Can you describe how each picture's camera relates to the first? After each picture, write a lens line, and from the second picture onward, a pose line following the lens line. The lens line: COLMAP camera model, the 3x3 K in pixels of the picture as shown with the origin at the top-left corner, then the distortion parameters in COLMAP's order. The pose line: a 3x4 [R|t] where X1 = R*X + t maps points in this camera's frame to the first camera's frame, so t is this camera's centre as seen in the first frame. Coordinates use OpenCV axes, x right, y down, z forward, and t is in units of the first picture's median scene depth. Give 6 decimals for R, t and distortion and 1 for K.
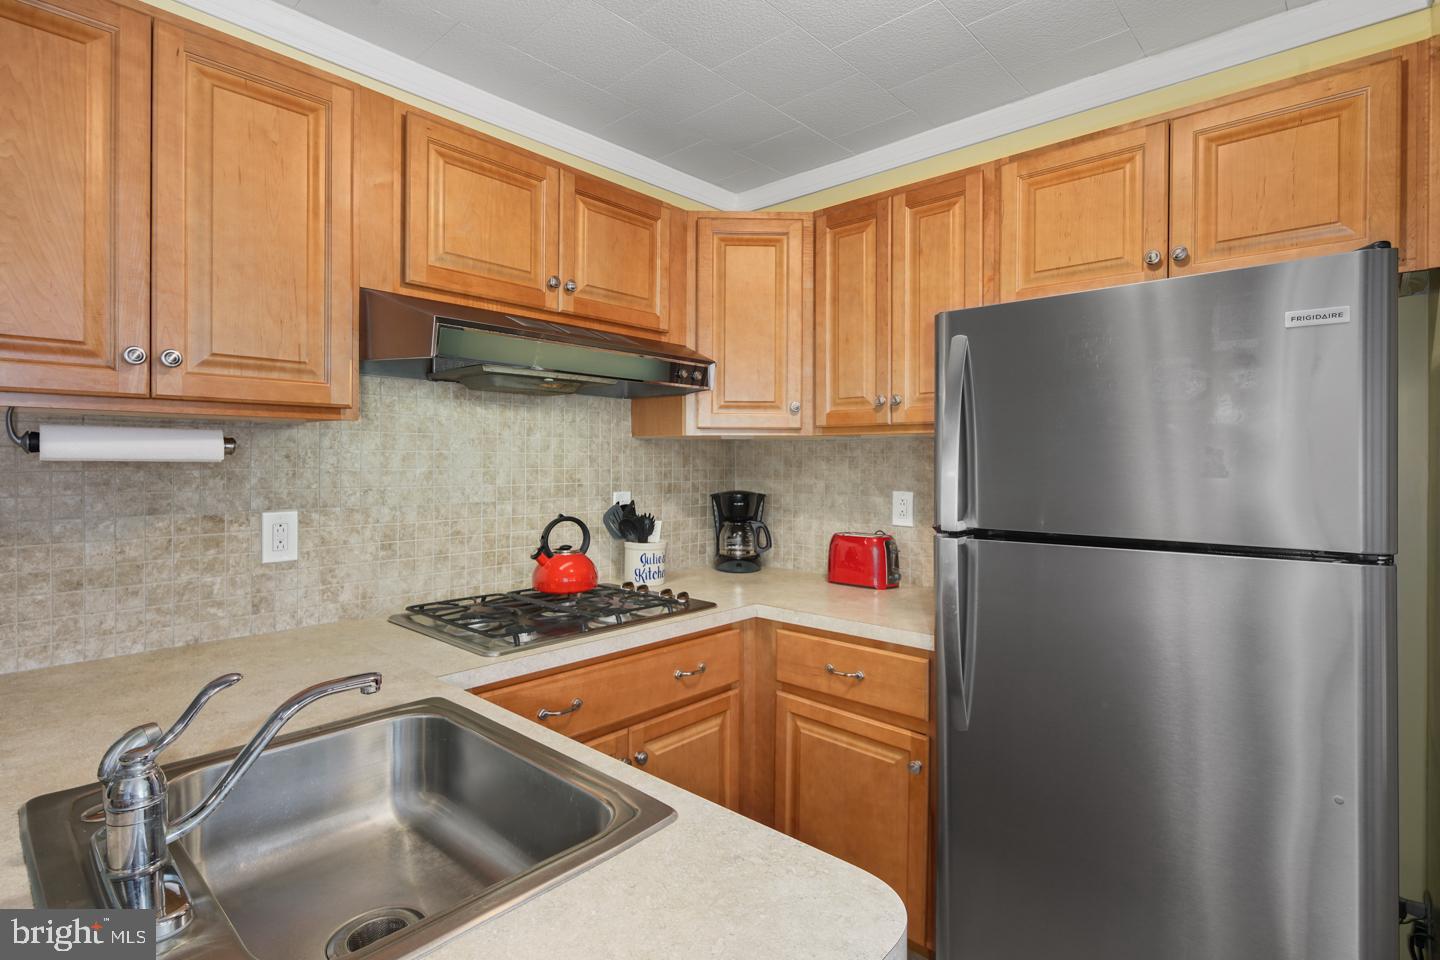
lens RADIAL K [[714.5, 0, 694.8], [0, 714.5, 459.2], [0, 0, 1]] dist [0.001227, -0.002671]
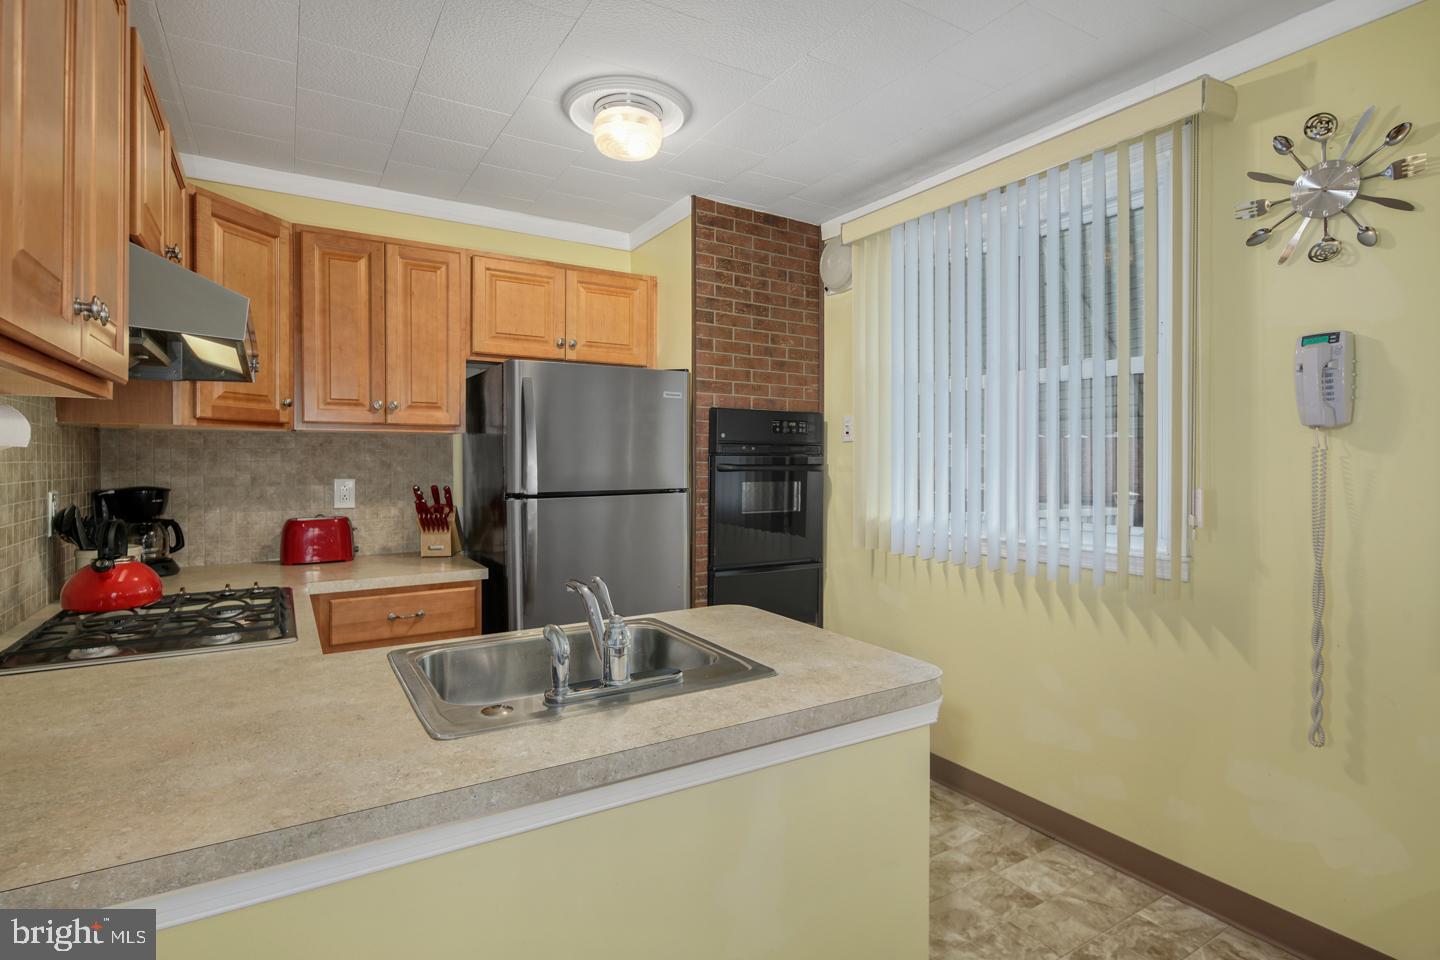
lens RADIAL K [[708.7, 0, 707.5], [0, 708.7, 466.7], [0, 0, 1]] dist [0.001159, -0.000454]
pose [[0.275122, -0.012232, 0.961331, -0.836812], [-0.000075, 0.999919, 0.012744, 0.011547], [-0.961409, -0.003578, 0.275099, 0.115392]]
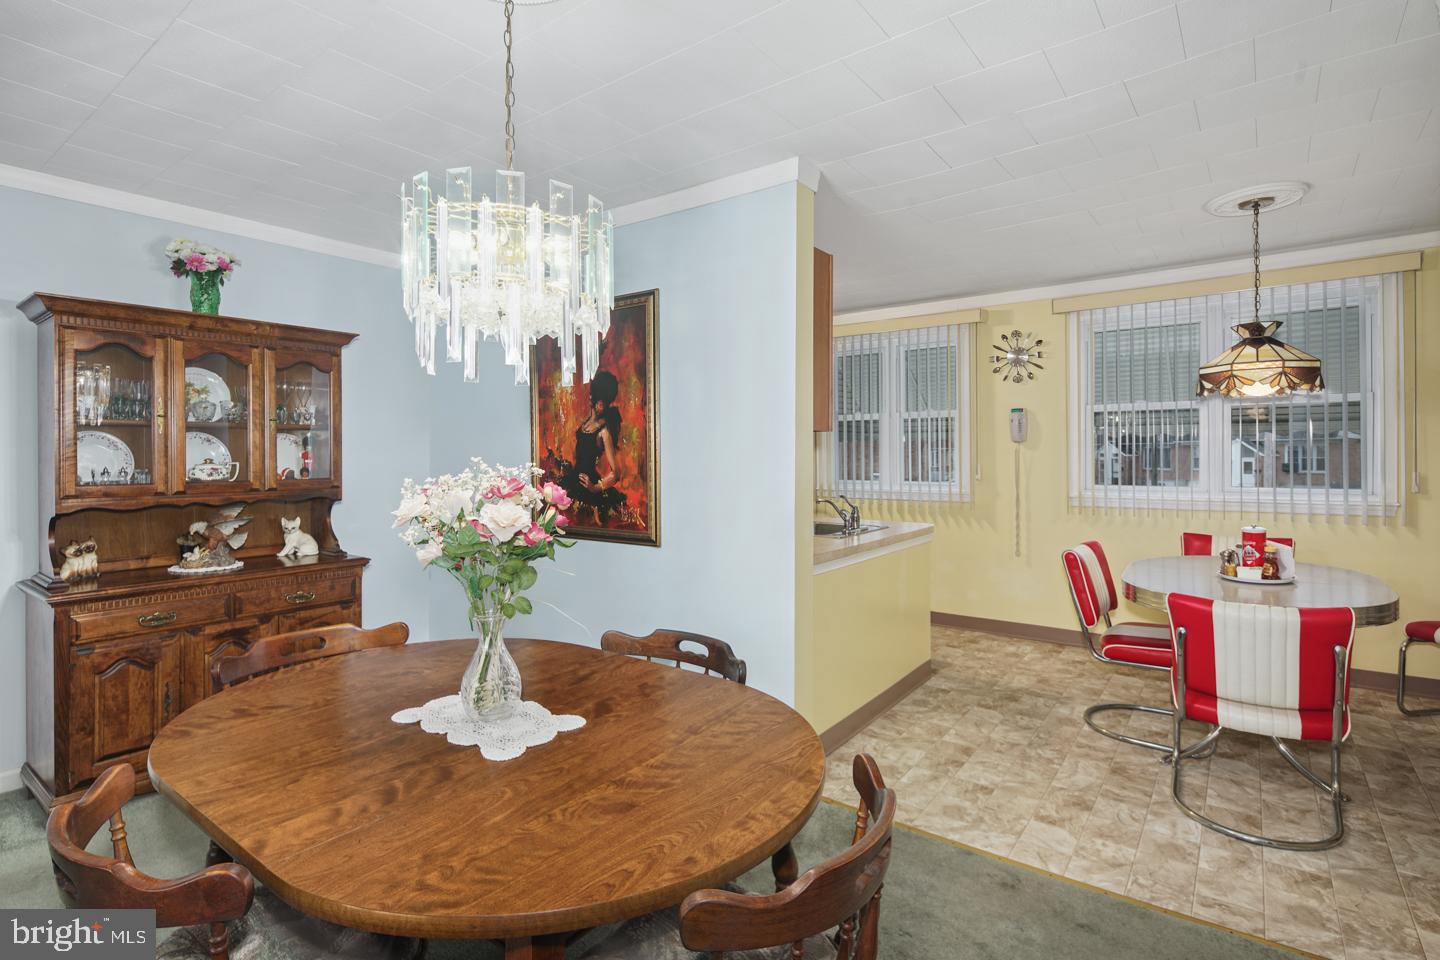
lens RADIAL K [[712.9, 0, 707.6], [0, 712.9, 452.3], [0, 0, 1]] dist [0.001676, -0.000536]
pose [[-0.115248, -0.003758, 0.993330, -2.098107], [0.002766, 0.999988, 0.004104, -0.003147], [-0.993333, 0.003220, -0.115236, 0.969155]]
